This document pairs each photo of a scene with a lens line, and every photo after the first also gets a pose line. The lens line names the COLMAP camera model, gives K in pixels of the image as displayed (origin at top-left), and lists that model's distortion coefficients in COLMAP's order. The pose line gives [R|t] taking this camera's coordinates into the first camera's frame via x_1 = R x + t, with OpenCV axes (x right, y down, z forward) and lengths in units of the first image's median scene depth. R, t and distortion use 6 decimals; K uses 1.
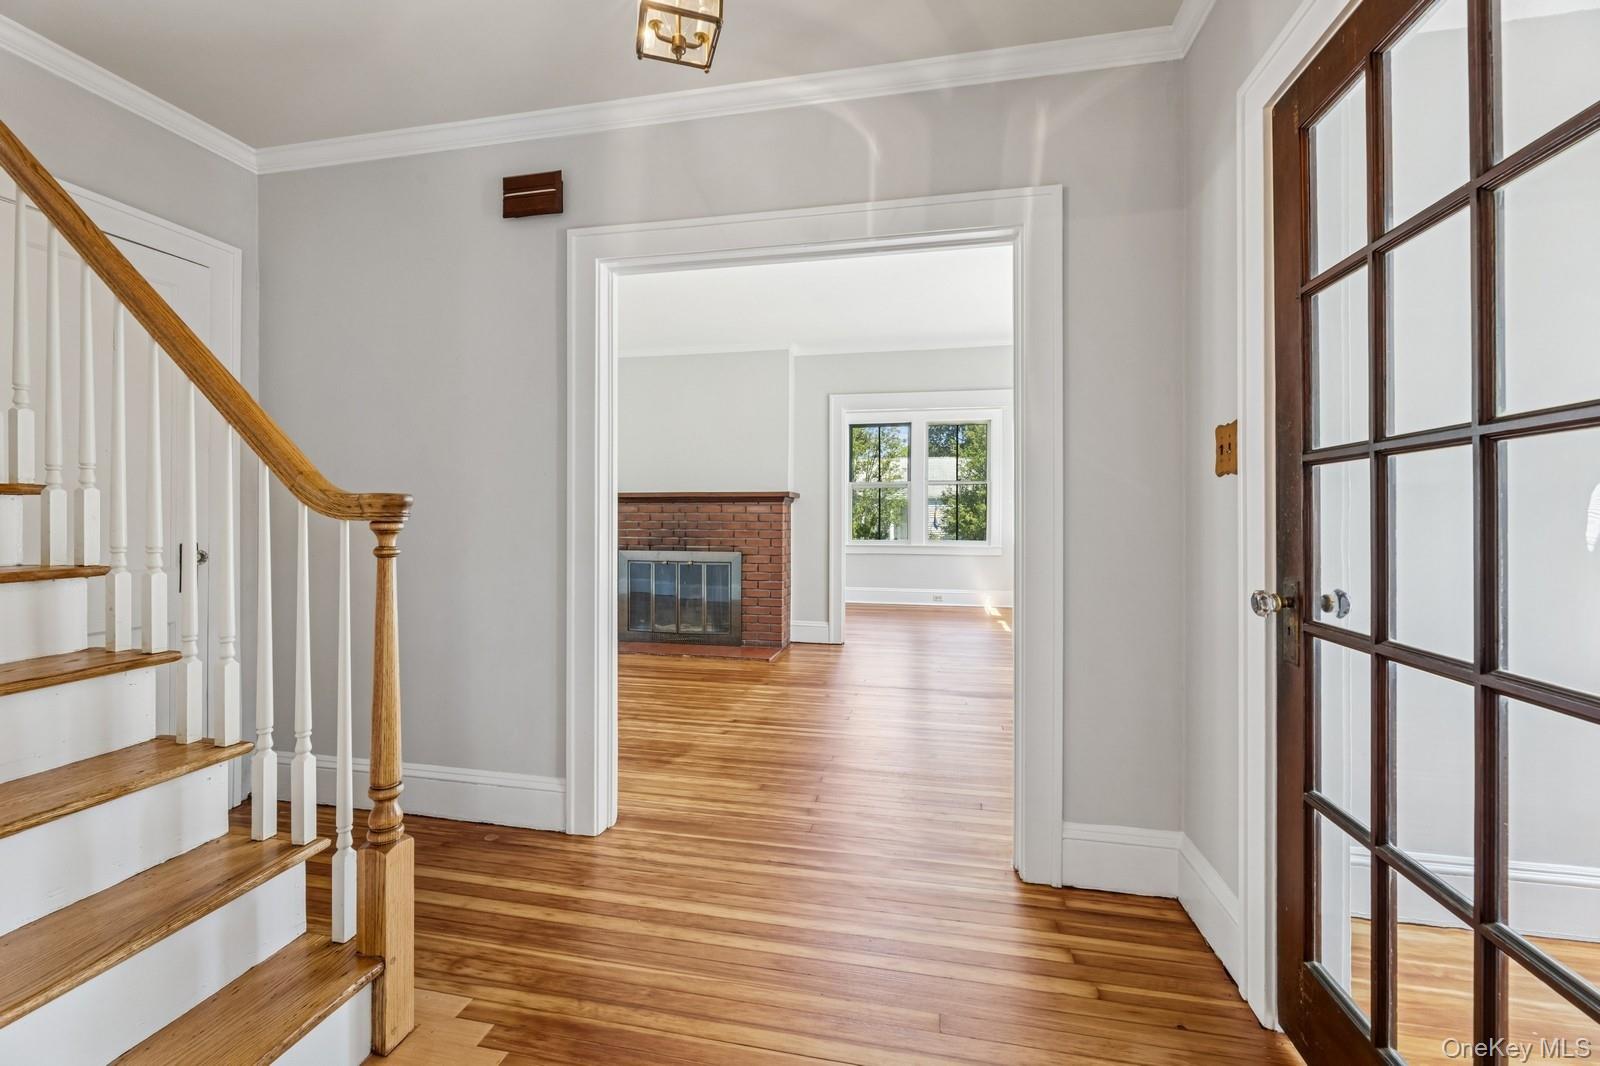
lens RADIAL K [[652.1, 0, 802.0], [0, 652.1, 521.7], [0, 0, 1]] dist [-0.002747, -0.000162]
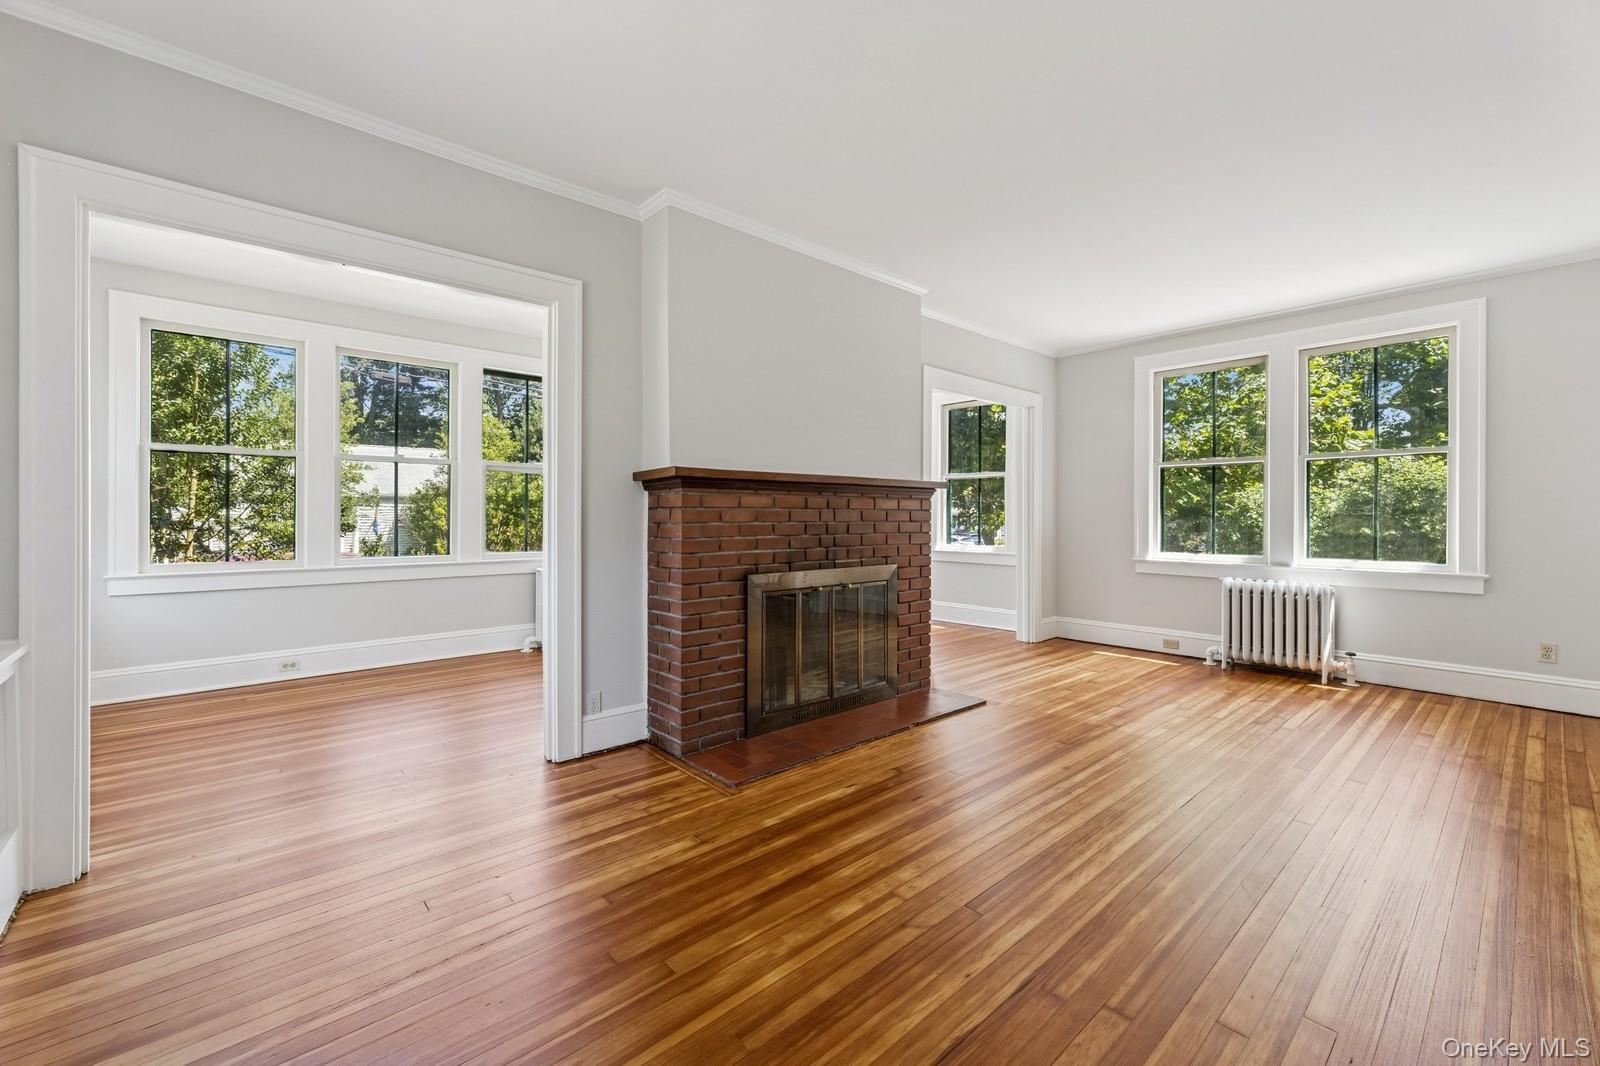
lens RADIAL K [[652.1, 0, 811.2], [0, 652.1, 519.2], [0, 0, 1]] dist [-0.002747, -0.000162]
pose [[0.599936, -0.002948, 0.800042, -0.701818], [0.005049, 0.999987, -0.000102, -0.003501], [-0.800032, 0.004101, 0.599943, 0.634081]]
